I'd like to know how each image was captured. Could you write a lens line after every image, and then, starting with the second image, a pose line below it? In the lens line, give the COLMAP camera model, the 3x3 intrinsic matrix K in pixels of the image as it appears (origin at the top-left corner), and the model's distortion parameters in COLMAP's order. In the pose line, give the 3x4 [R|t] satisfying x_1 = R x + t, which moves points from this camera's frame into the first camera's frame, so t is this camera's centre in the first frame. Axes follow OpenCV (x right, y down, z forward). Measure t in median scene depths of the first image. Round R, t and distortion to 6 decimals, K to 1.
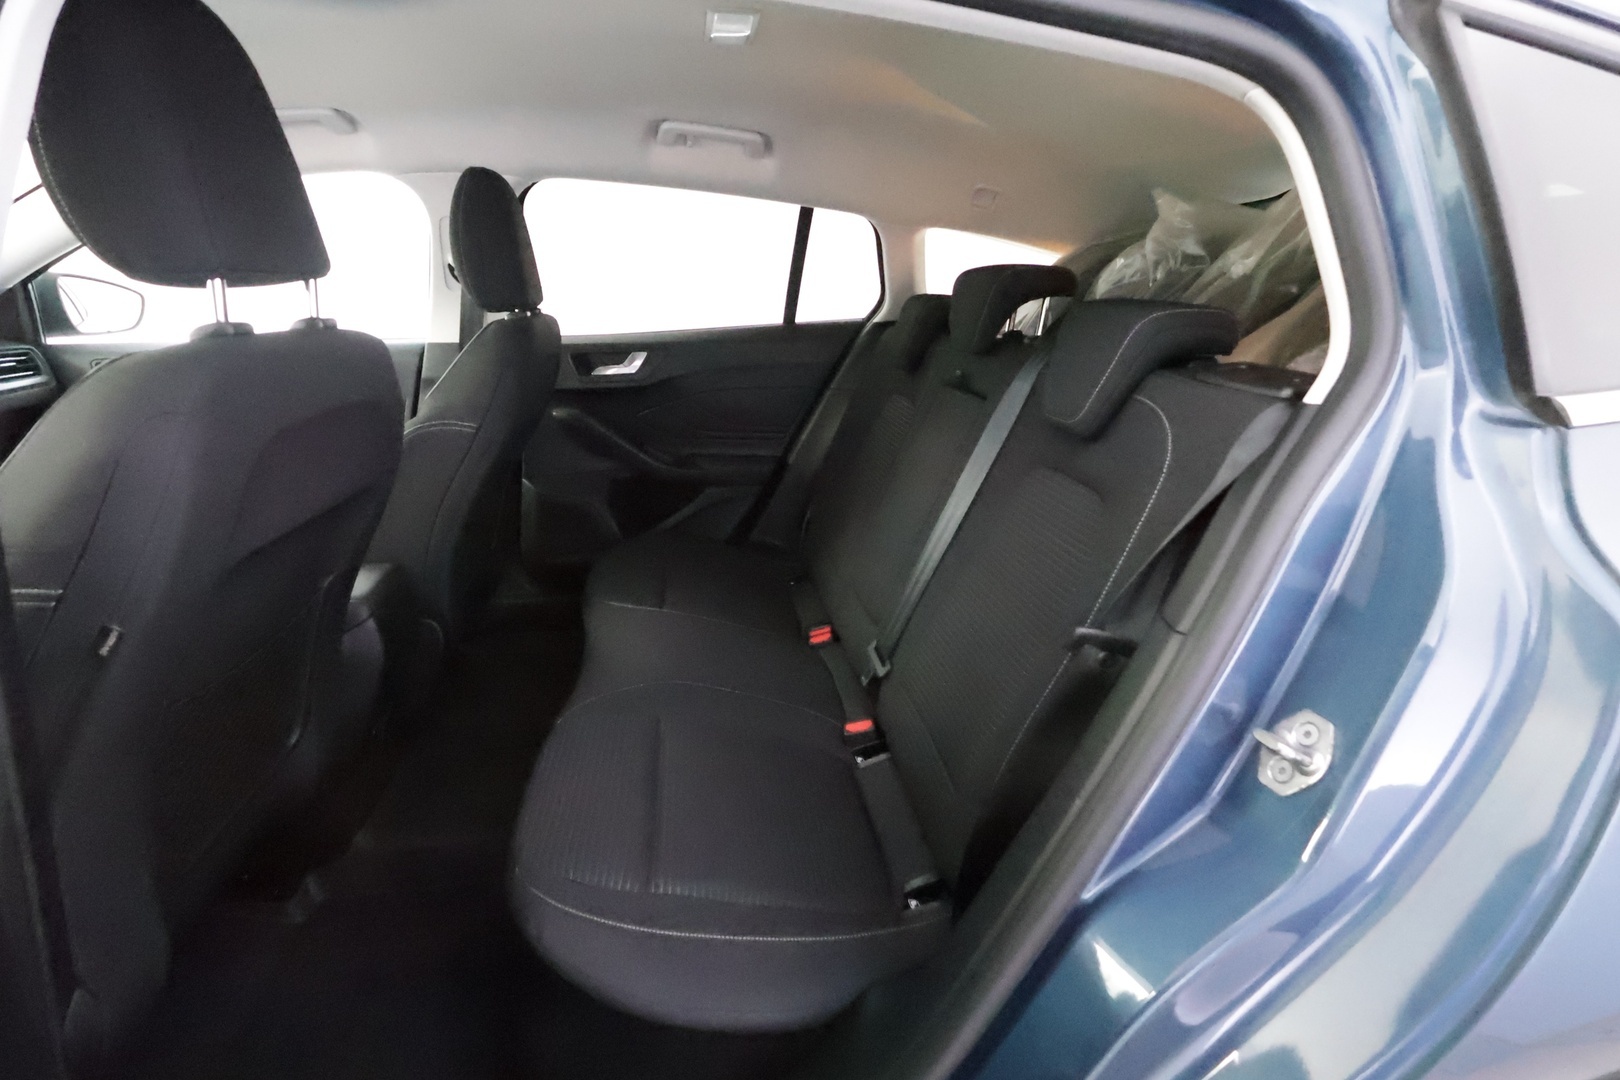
lens RADIAL K [[738.6, 0, 812.3], [0, 738.6, 547.1], [0, 0, 1]] dist [0.002172, 0.000481]
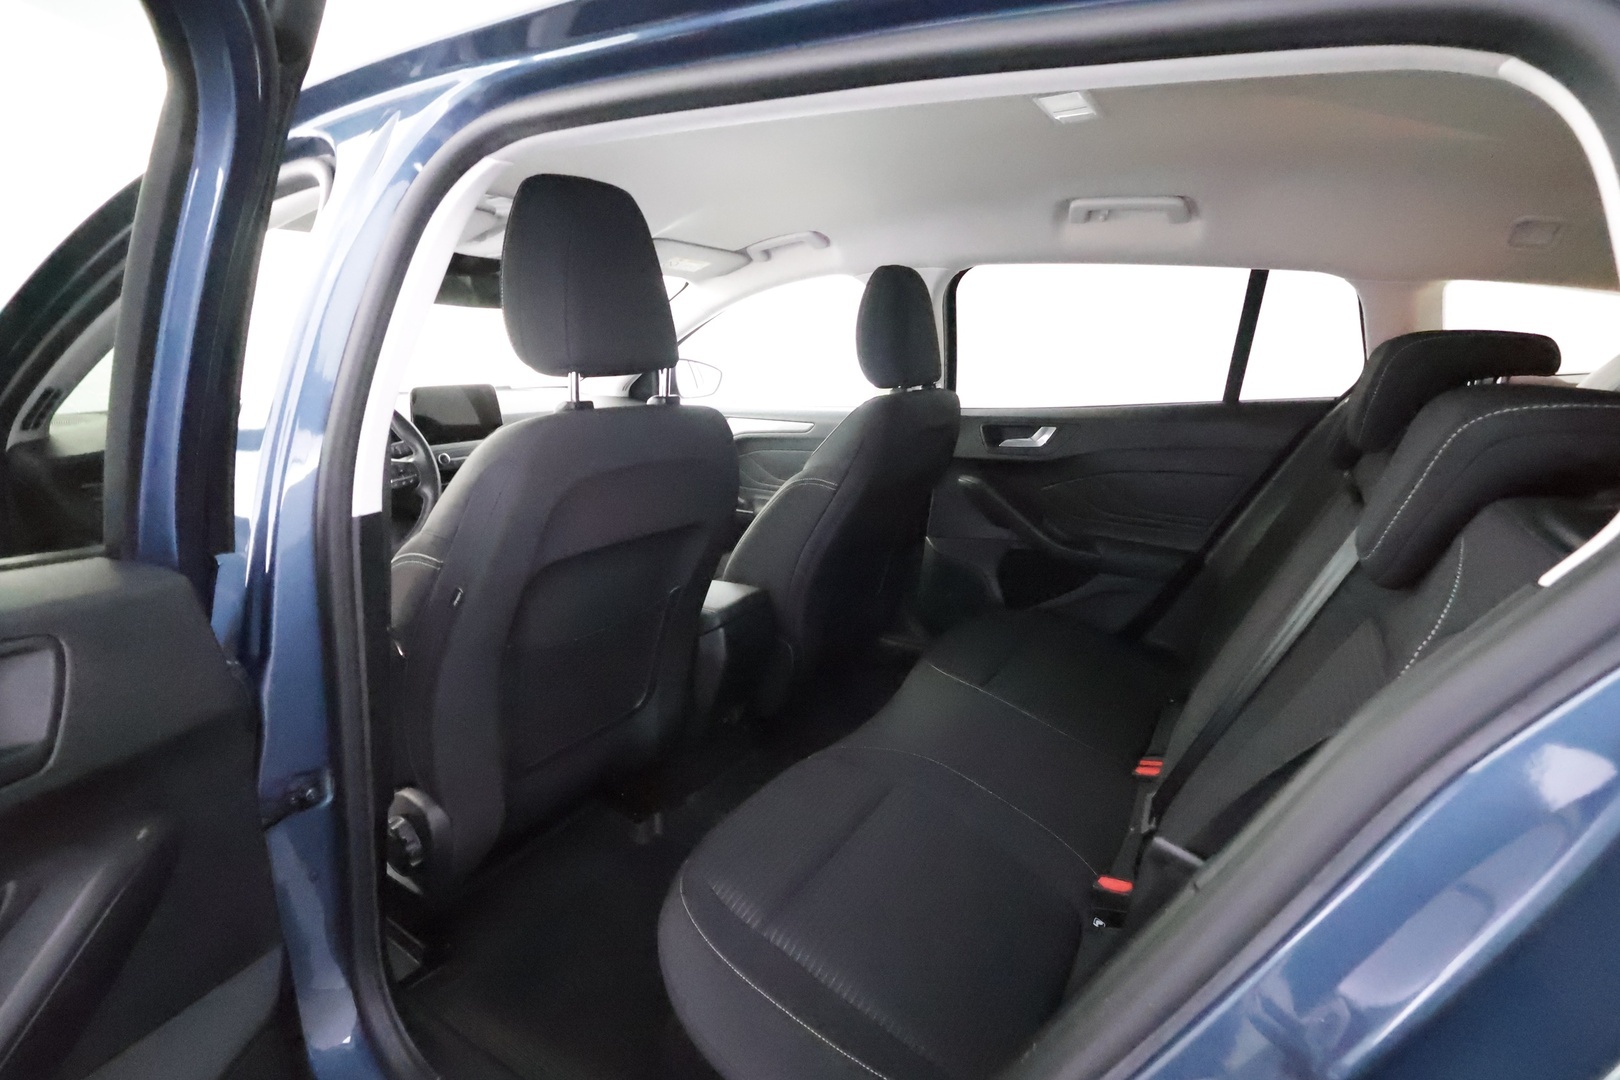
lens RADIAL K [[738.6, 0, 812.3], [0, 738.6, 547.1], [0, 0, 1]] dist [0.002172, 0.000481]
pose [[0.758460, 0.146571, -0.635023, 0.202788], [-0.199661, 0.979788, -0.012324, -0.036084], [0.620382, 0.136136, 0.772395, 0.074246]]
